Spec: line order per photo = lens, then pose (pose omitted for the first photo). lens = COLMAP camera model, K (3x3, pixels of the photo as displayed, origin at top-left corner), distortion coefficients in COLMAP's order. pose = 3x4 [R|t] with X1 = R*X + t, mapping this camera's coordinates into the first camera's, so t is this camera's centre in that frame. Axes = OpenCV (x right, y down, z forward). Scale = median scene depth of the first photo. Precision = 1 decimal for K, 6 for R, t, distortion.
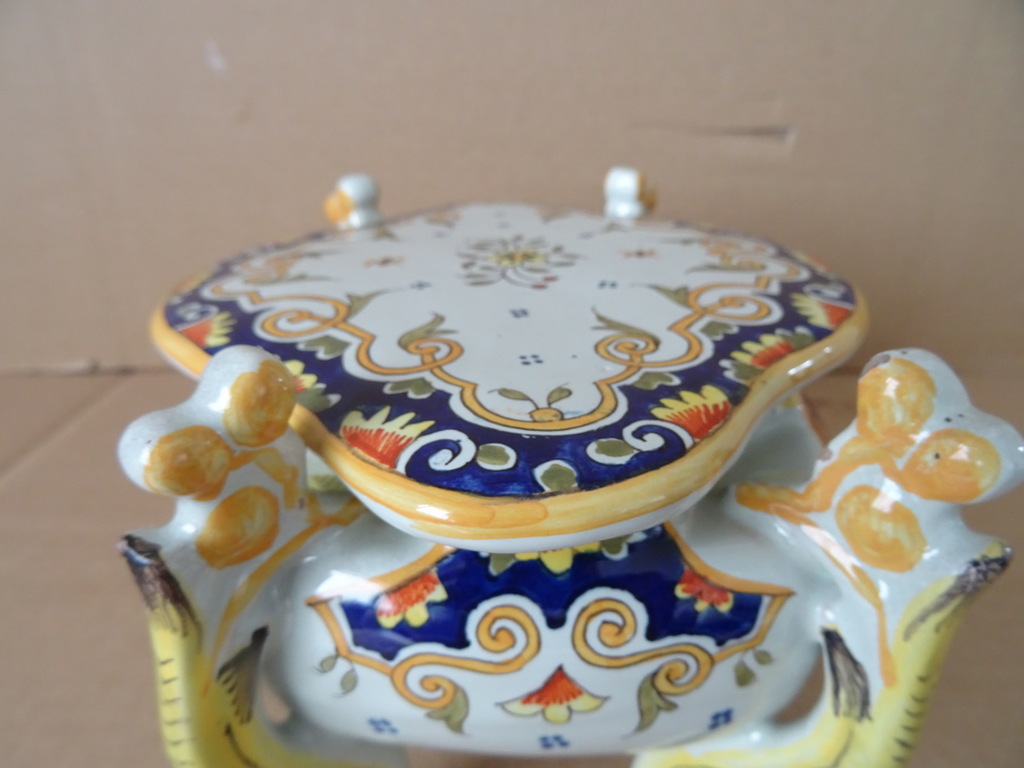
lens RADIAL K [[720.8, 0, 510.3], [0, 720.8, 386.4], [0, 0, 1]] dist [0.022951, -0.050718]
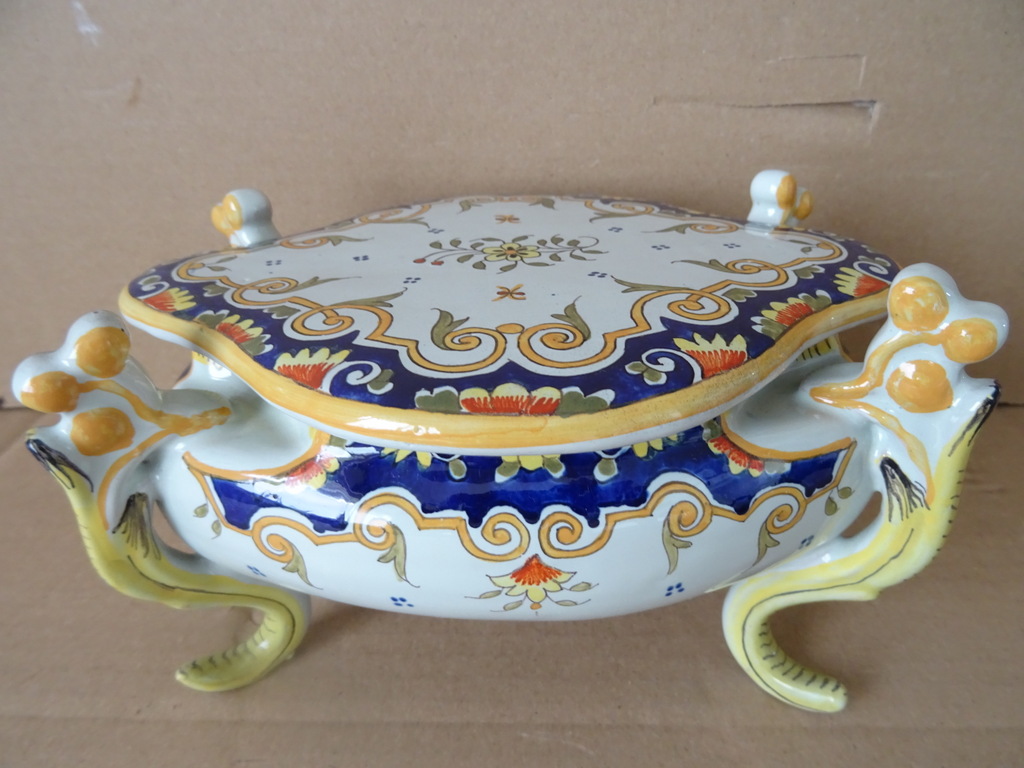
lens RADIAL K [[720.8, 0, 510.3], [0, 720.8, 386.4], [0, 0, 1]] dist [0.022951, -0.050718]
pose [[-0.041561, 0.488704, -0.871459, 1.715573], [-0.381694, 0.798292, 0.465876, -0.853604], [0.923354, 0.351993, 0.153357, 1.484371]]
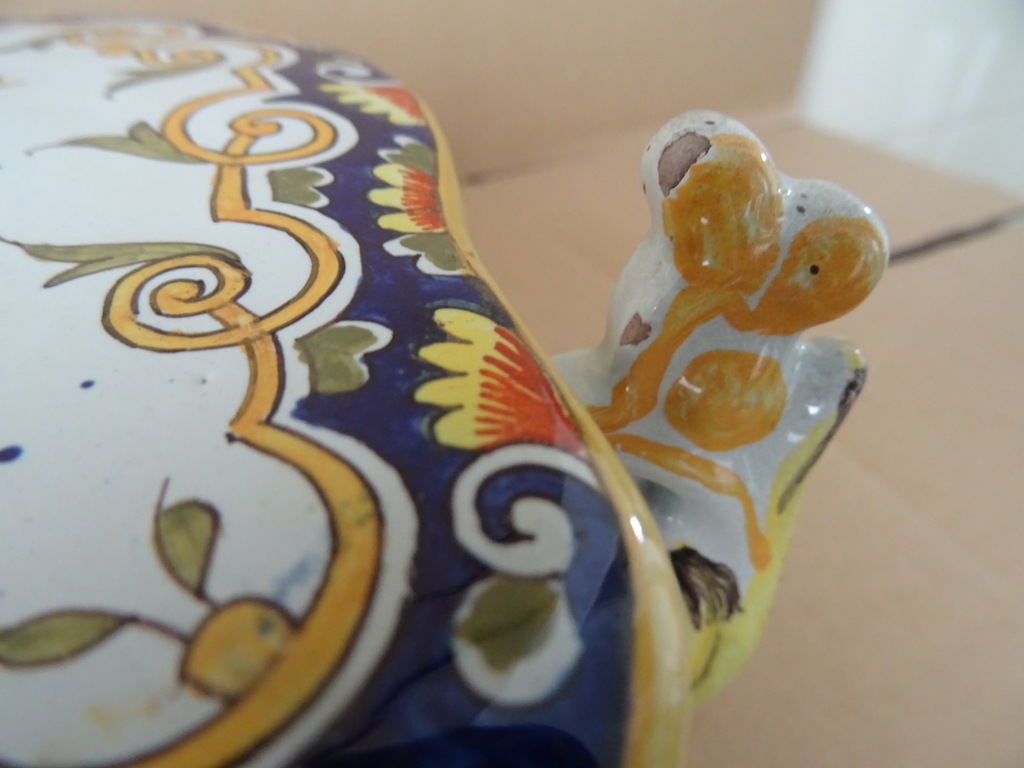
lens RADIAL K [[720.8, 0, 510.3], [0, 720.8, 386.4], [0, 0, 1]] dist [0.022951, -0.050718]
pose [[0.592414, -0.499825, 0.631839, -0.018657], [0.322680, 0.865830, 0.382382, -0.125850], [-0.738189, -0.022647, 0.674214, 0.666776]]
